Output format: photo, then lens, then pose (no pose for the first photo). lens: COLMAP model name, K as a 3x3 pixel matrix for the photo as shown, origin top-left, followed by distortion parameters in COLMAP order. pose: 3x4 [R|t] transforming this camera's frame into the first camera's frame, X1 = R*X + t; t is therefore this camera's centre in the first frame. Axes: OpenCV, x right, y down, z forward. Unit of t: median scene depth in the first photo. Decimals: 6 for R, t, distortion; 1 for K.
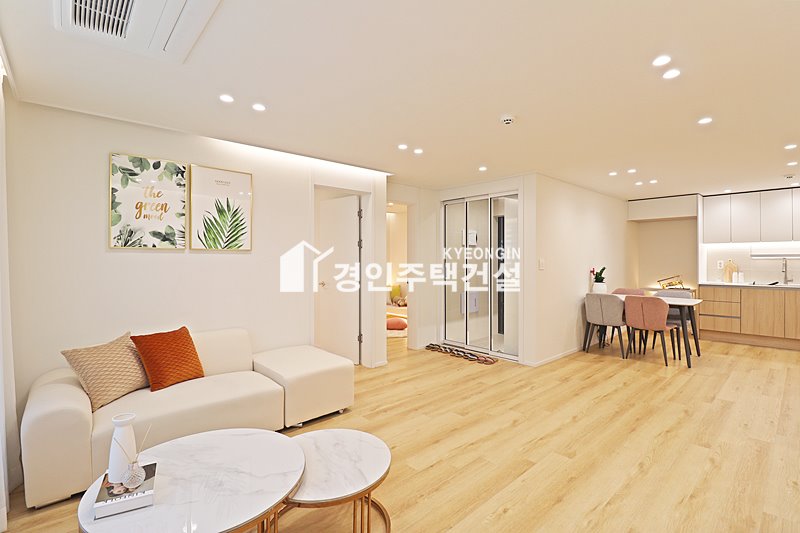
lens RADIAL K [[366.5, 0, 403.5], [0, 366.5, 257.3], [0, 0, 1]] dist [0.000485, -0.015341]
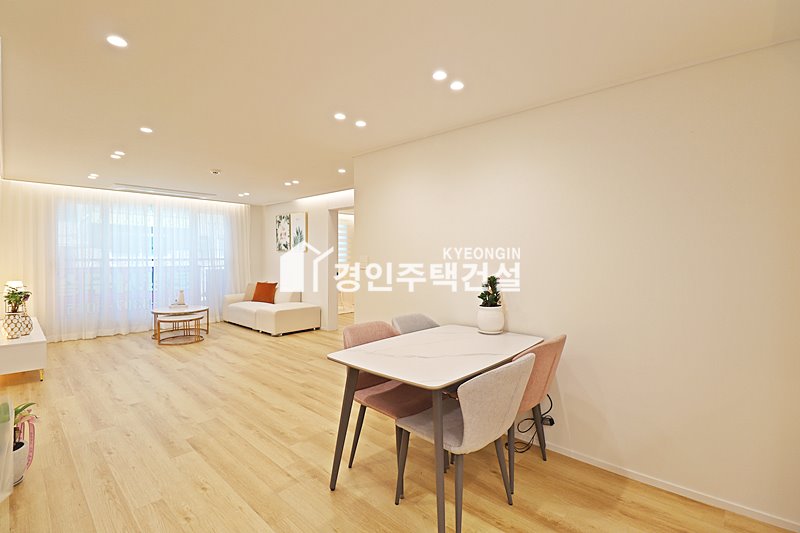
lens RADIAL K [[366.5, 0, 403.5], [0, 366.5, 257.3], [0, 0, 1]] dist [0.000485, -0.015341]
pose [[0.099329, 0.010263, -0.995002, 1.797944], [0.004137, 0.999934, 0.010727, -0.003697], [0.995046, -0.005182, 0.099280, 1.487843]]
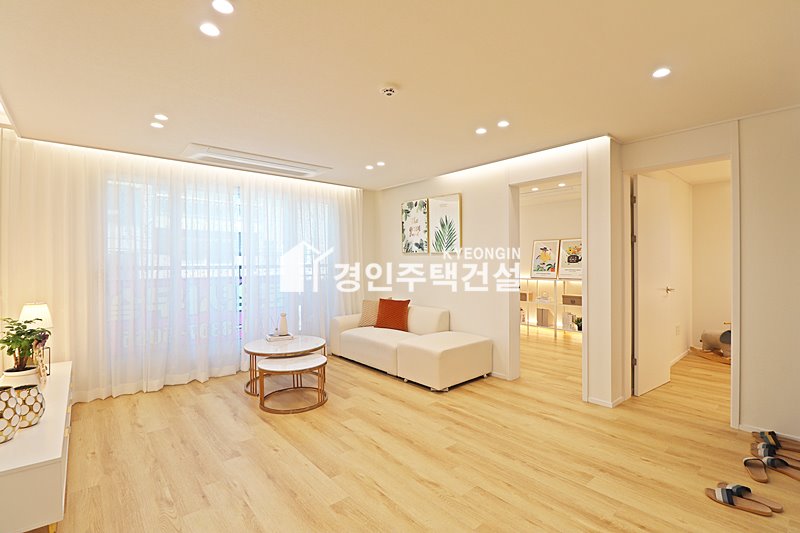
lens RADIAL K [[366.5, 0, 403.5], [0, 366.5, 257.3], [0, 0, 1]] dist [0.000485, -0.015341]
pose [[-0.010500, -0.004293, -0.999936, 0.986182], [0.011104, 0.999929, -0.004409, 0.002871], [0.999883, -0.011149, -0.010452, 0.911872]]
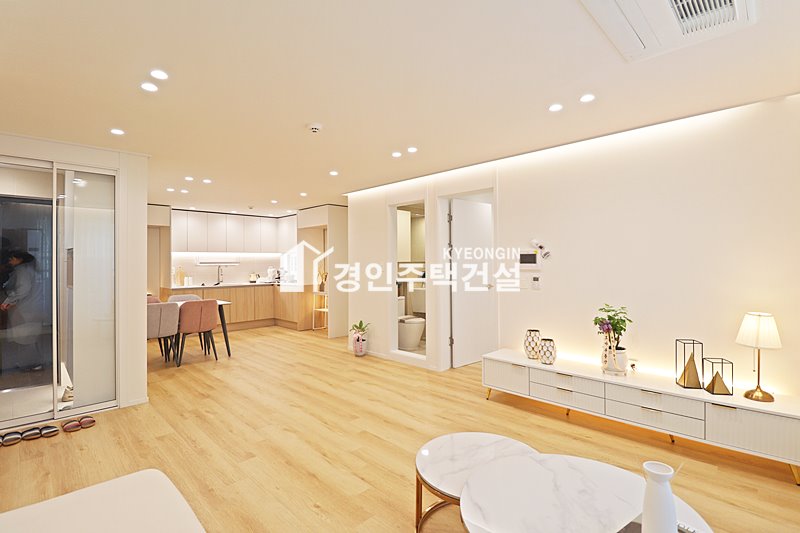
lens RADIAL K [[377.7, 0, 400.0], [0, 377.7, 266.5], [0, 0, 1]] dist [0.003225, -0.015968]
pose [[-0.051211, -0.004729, 0.998677, -0.690404], [0.000499, 0.999989, 0.004761, 0.004680], [-0.998688, 0.000742, -0.051208, 0.715410]]
